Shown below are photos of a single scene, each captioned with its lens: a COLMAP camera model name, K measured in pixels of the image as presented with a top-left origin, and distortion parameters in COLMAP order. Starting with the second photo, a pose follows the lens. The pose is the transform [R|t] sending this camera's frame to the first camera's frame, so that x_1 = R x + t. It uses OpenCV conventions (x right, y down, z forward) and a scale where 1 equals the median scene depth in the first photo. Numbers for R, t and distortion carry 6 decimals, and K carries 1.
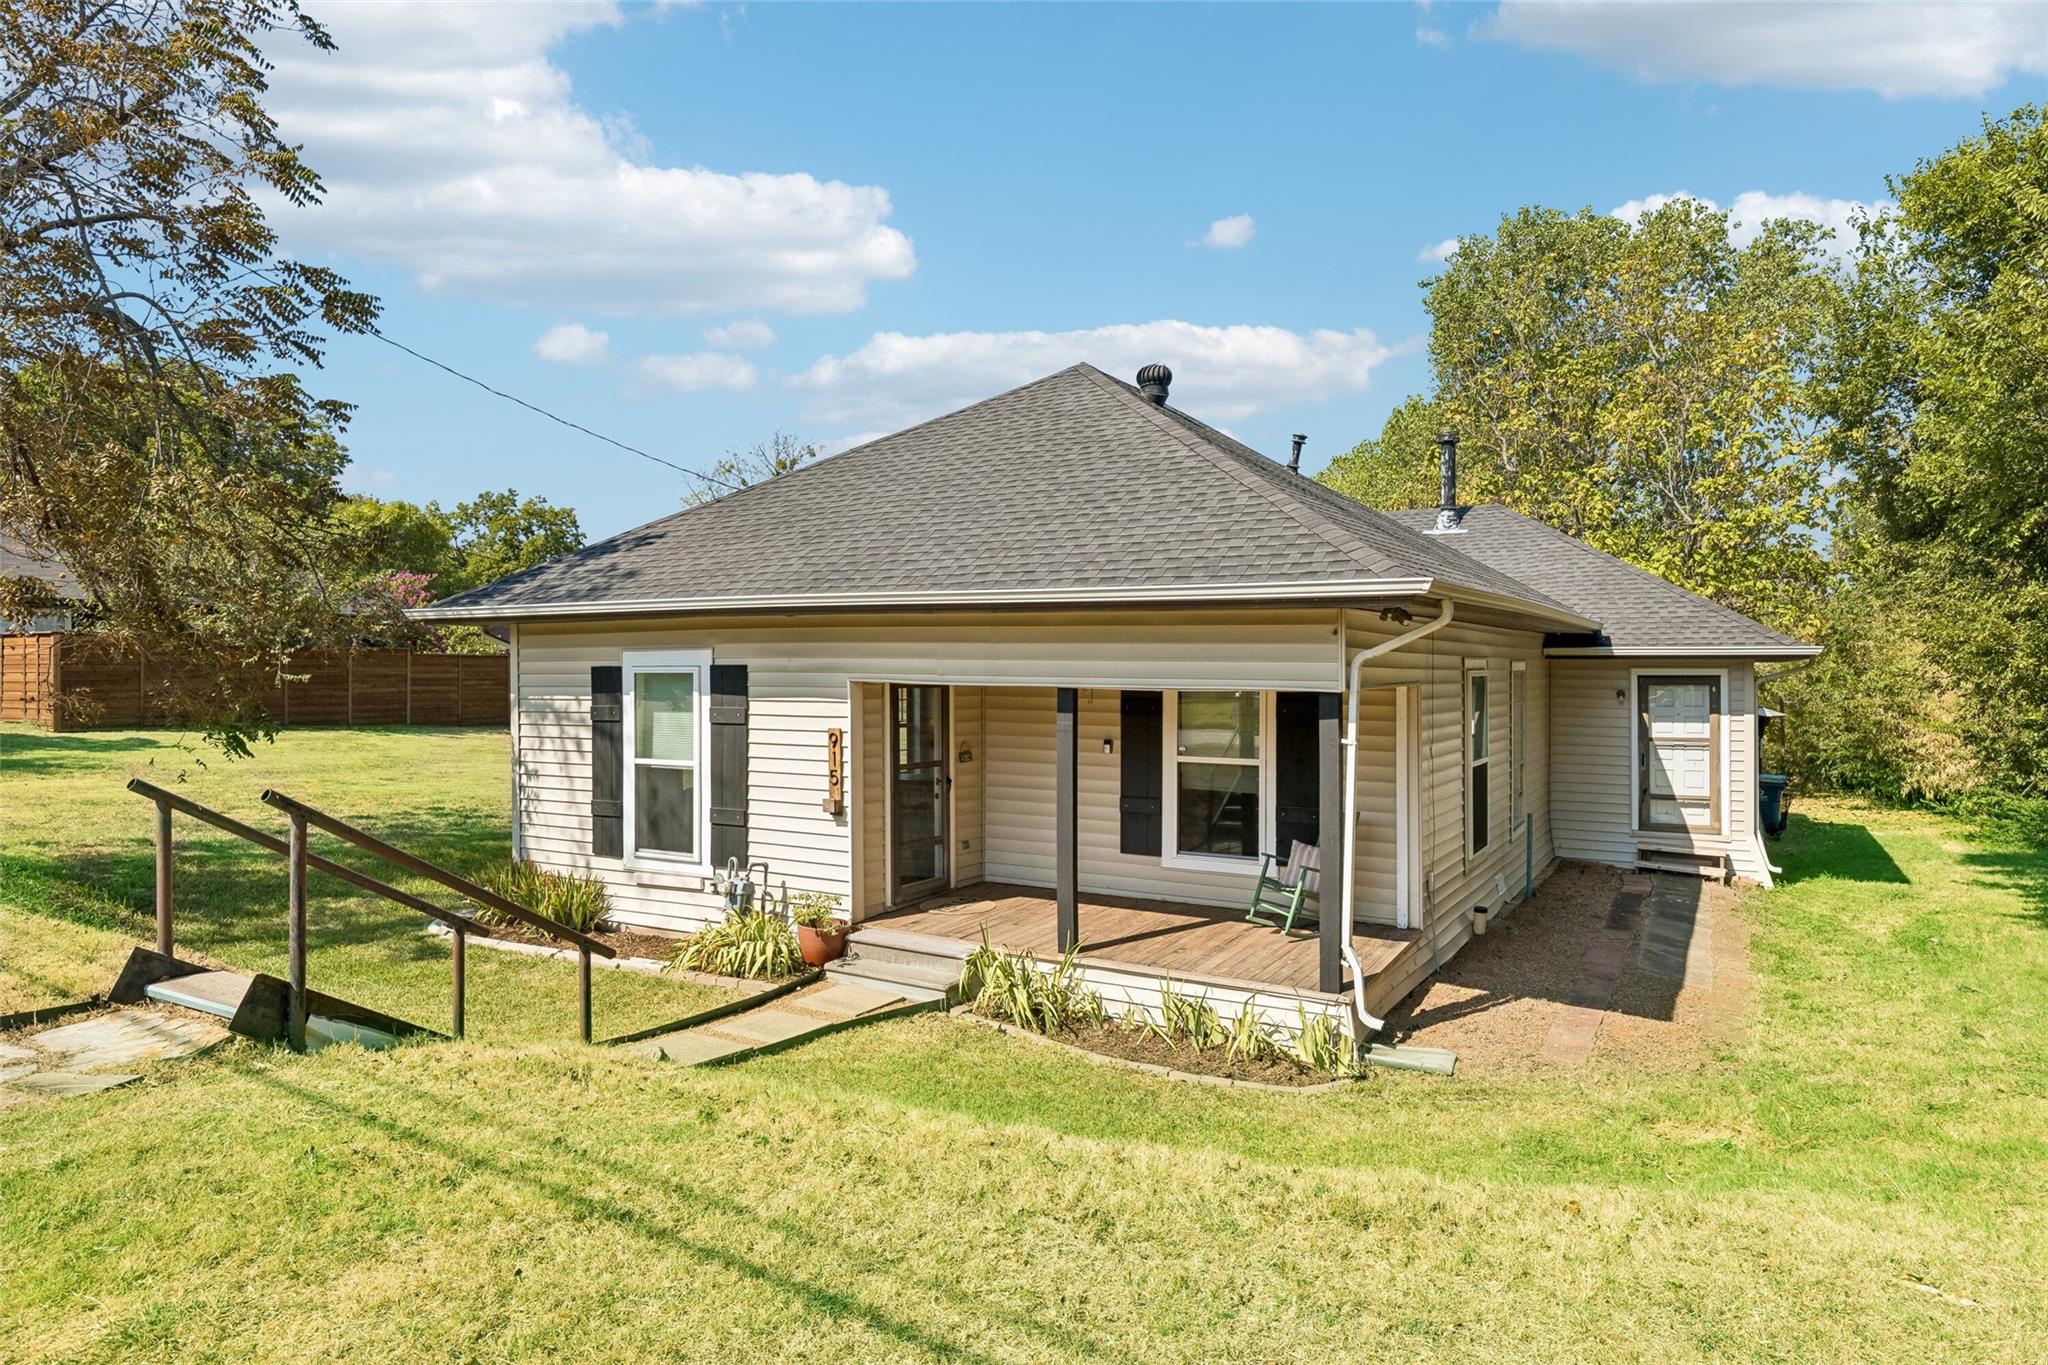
lens RADIAL K [[1255.6, 0, 1020.4], [0, 1255.6, 673.8], [0, 0, 1]] dist [-0.004990, -0.001157]
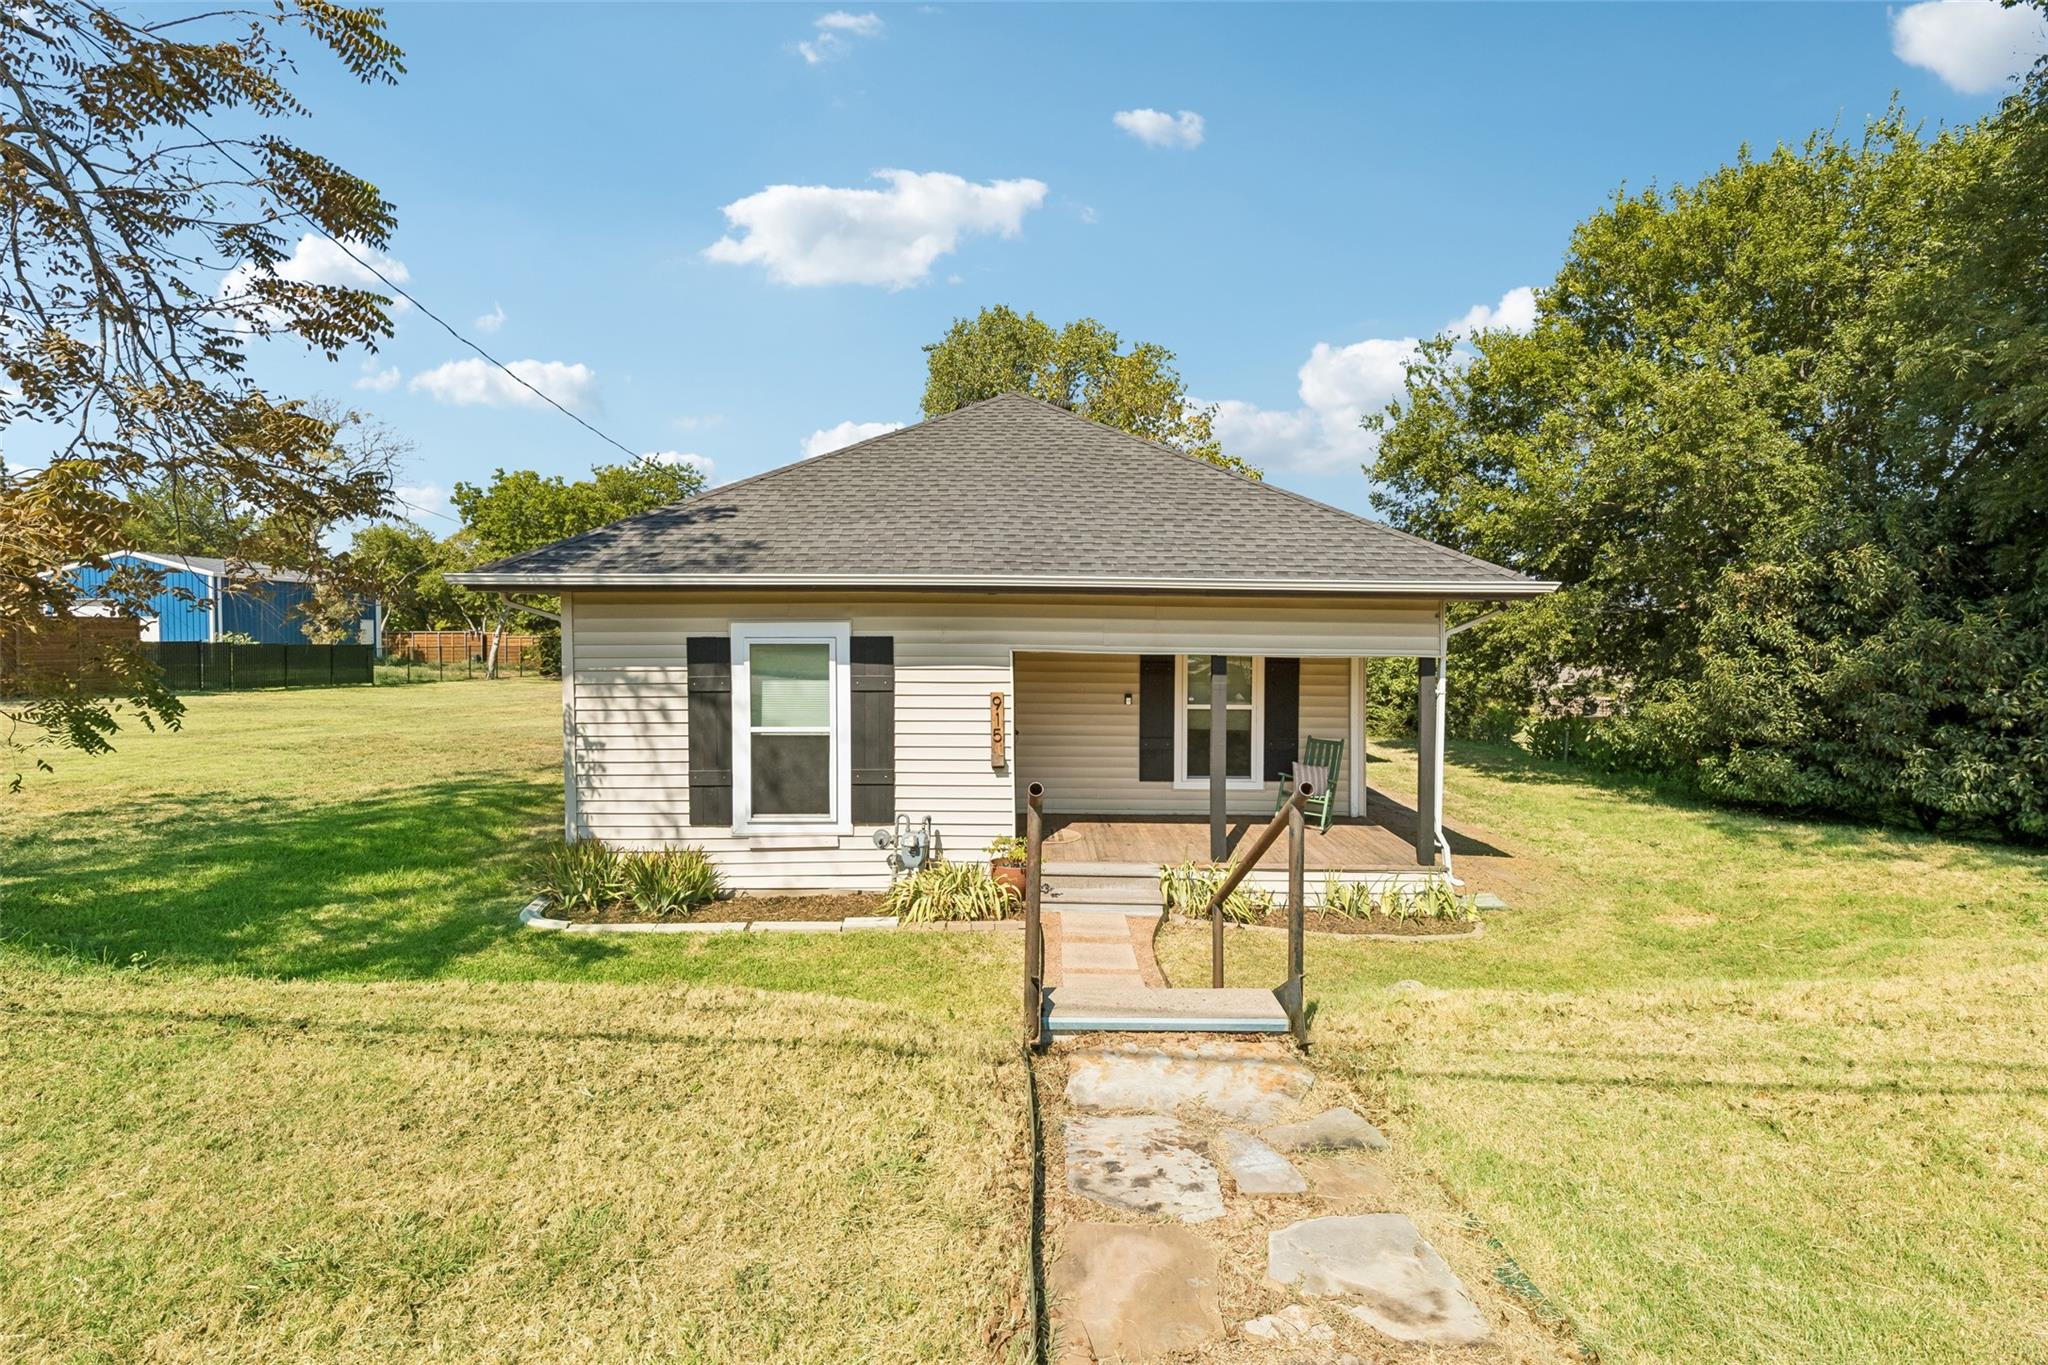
lens RADIAL K [[949.5, 0, 1049.0], [0, 949.5, 648.6], [0, 0, 1]] dist [0.011792, -0.003615]
pose [[0.855692, -0.007593, 0.517429, -0.519362], [-0.000965, 0.999867, 0.016268, -0.009954], [-0.517484, -0.014420, 0.855571, 0.218495]]
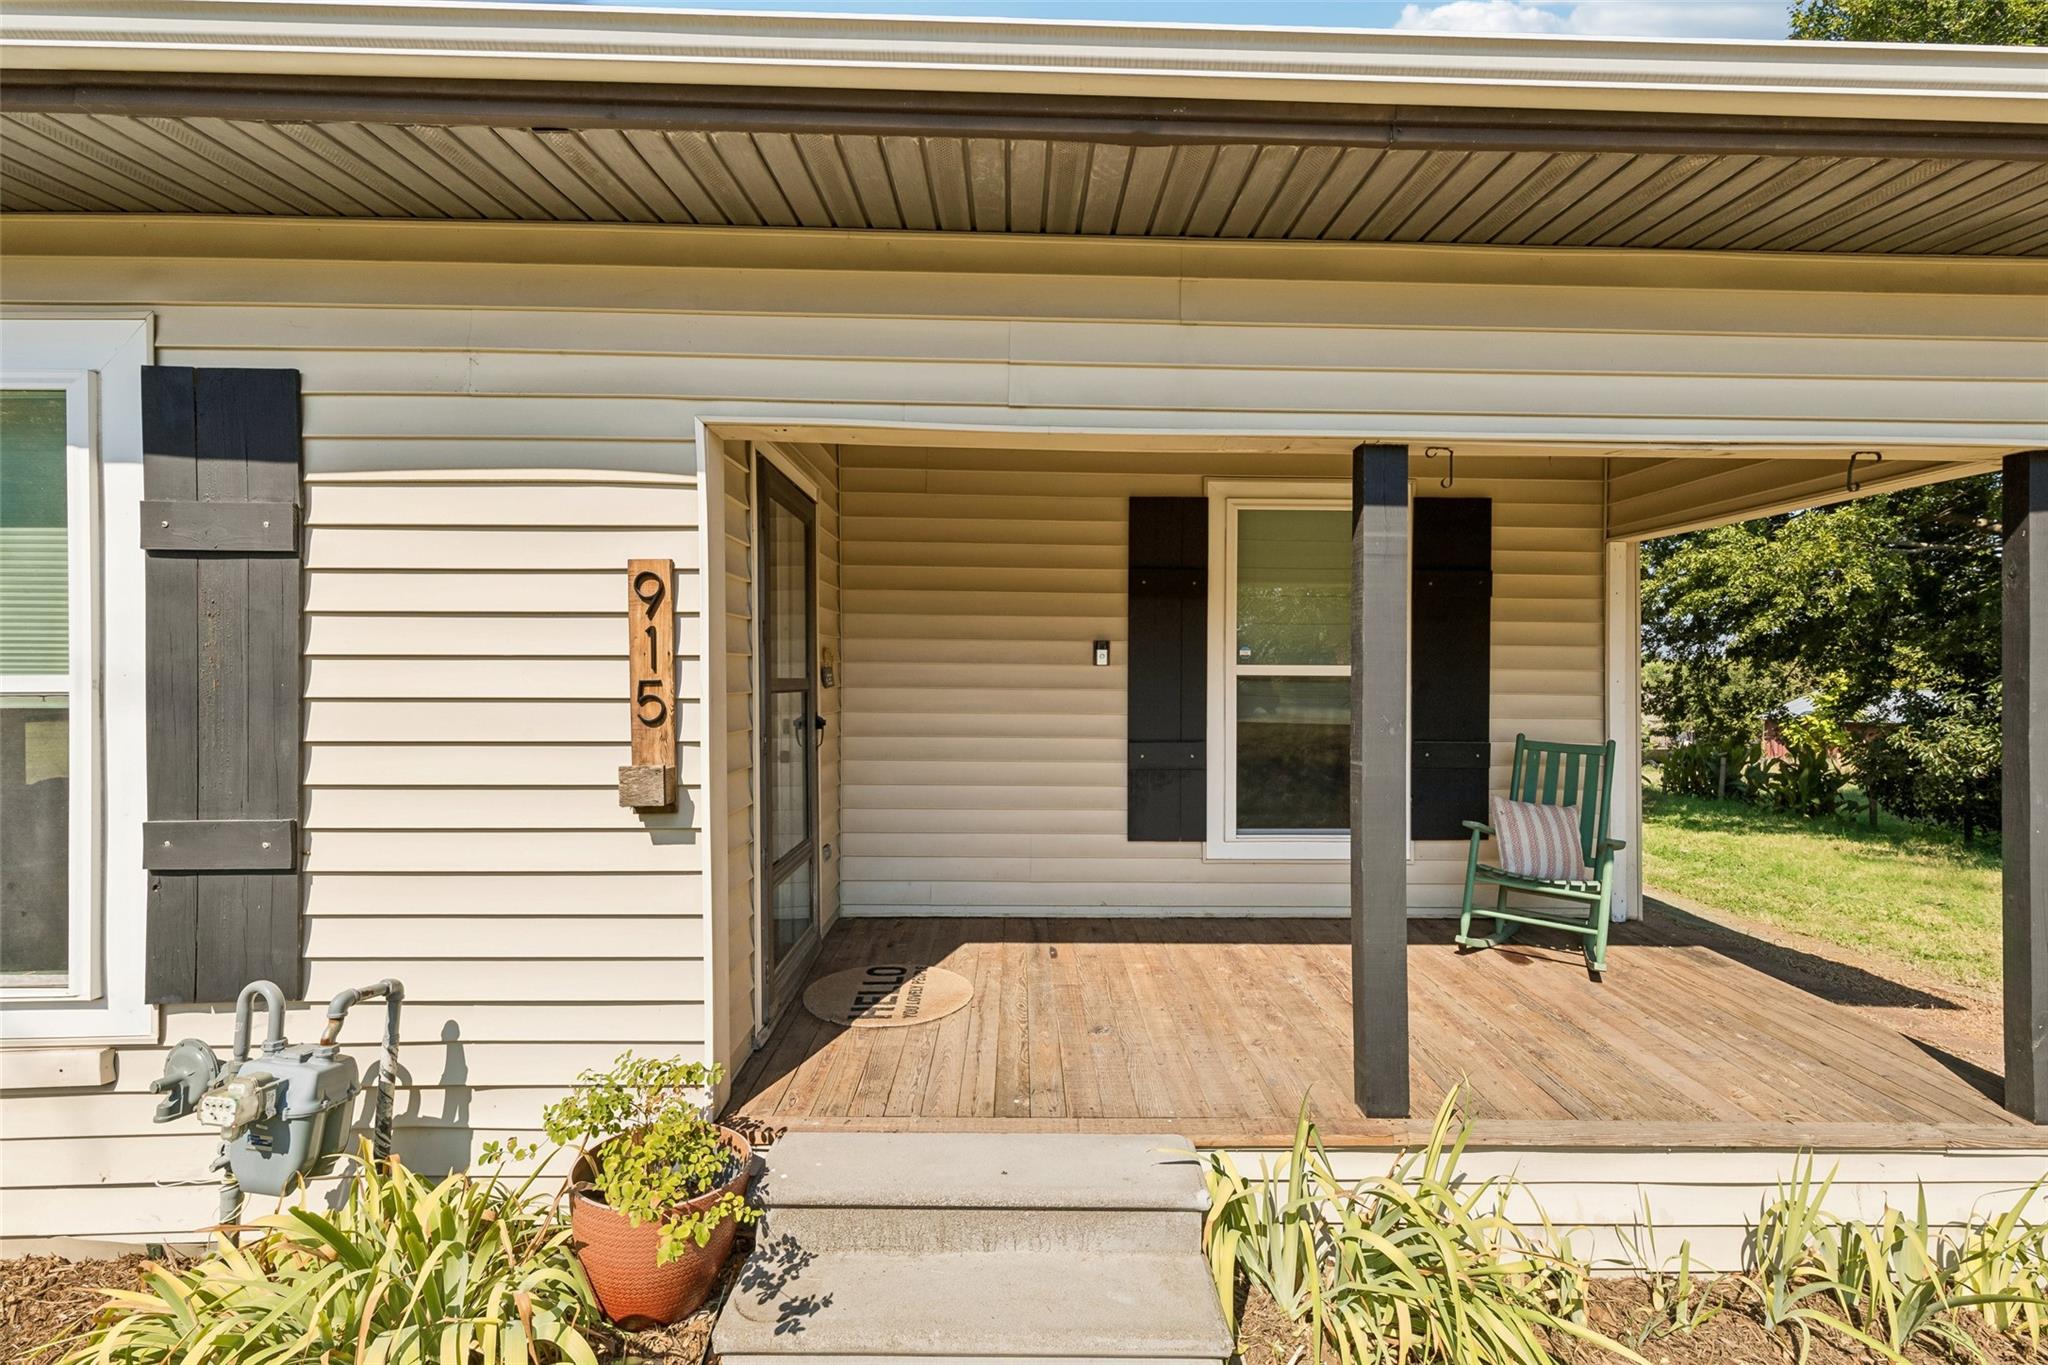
lens RADIAL K [[949.5, 0, 1043.4], [0, 949.5, 676.3], [0, 0, 1]] dist [0.011792, -0.003615]
pose [[0.850642, -0.001760, 0.525742, -0.180909], [0.000803, 0.999998, 0.002047, 0.069843], [-0.525744, -0.001319, 0.850642, 0.675562]]
